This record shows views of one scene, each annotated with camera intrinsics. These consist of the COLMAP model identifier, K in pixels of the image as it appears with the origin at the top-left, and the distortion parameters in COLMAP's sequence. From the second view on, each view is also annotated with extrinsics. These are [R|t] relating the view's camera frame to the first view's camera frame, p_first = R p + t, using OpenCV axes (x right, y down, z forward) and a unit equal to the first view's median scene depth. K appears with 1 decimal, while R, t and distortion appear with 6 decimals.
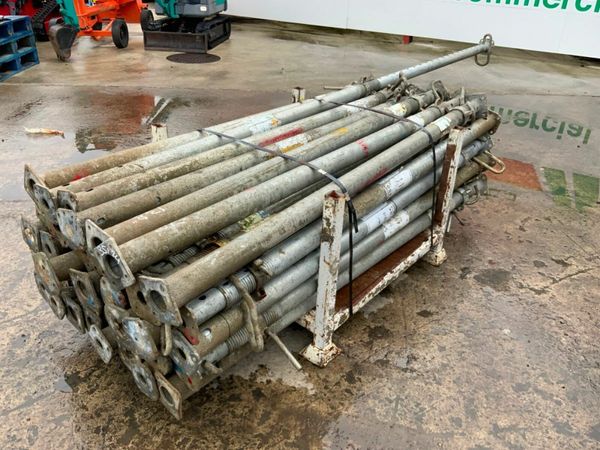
lens RADIAL K [[496.5, 0, 299.5], [0, 496.5, 223.7], [0, 0, 1]] dist [0.008340, -0.042763]
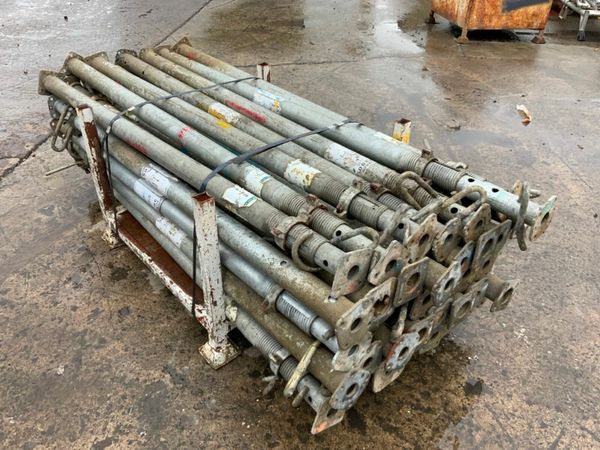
lens RADIAL K [[496.5, 0, 296.7], [0, 496.5, 226.6], [0, 0, 1]] dist [0.008340, -0.042763]
pose [[-0.163269, 0.534451, -0.829280, 0.869899], [-0.507754, 0.675171, 0.535098, -0.585245], [0.845890, 0.508435, 0.161135, 1.005522]]
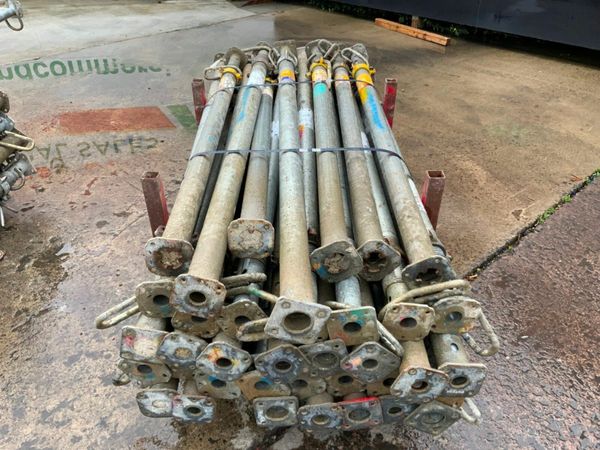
lens RADIAL K [[496.5, 0, 302.7], [0, 496.5, 229.6], [0, 0, 1]] dist [0.008340, -0.042763]
pose [[0.780580, -0.387221, 0.490667, 0.338720], [0.330384, 0.921976, 0.202006, 0.025442], [-0.530605, 0.004427, 0.847608, -0.102689]]
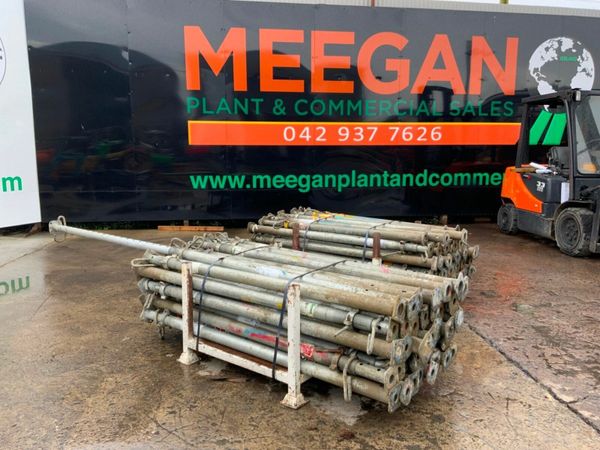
lens RADIAL K [[496.5, 0, 295.1], [0, 496.5, 226.4], [0, 0, 1]] dist [0.008340, -0.042763]
pose [[-0.027827, -0.188675, 0.981645, -1.450292], [0.487362, 0.854840, 0.178118, -0.533209], [-0.872756, 0.483373, 0.068165, 0.779808]]
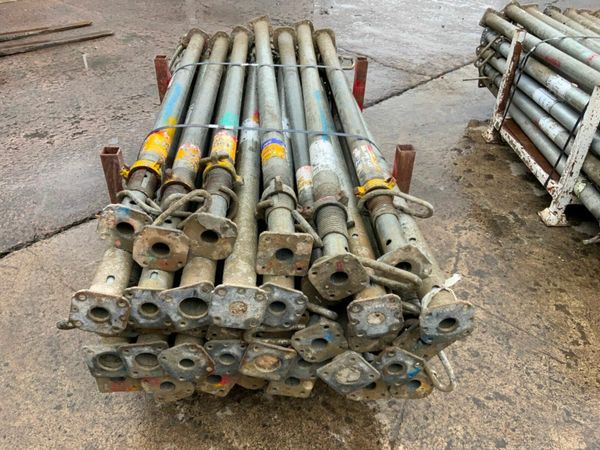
lens RADIAL K [[496.5, 0, 298.3], [0, 496.5, 223.9], [0, 0, 1]] dist [0.008340, -0.042763]
pose [[-0.749620, 0.336663, -0.569849, 1.382527], [-0.371382, 0.498710, 0.783176, -0.584192], [0.547856, 0.798715, -0.248812, 1.110552]]
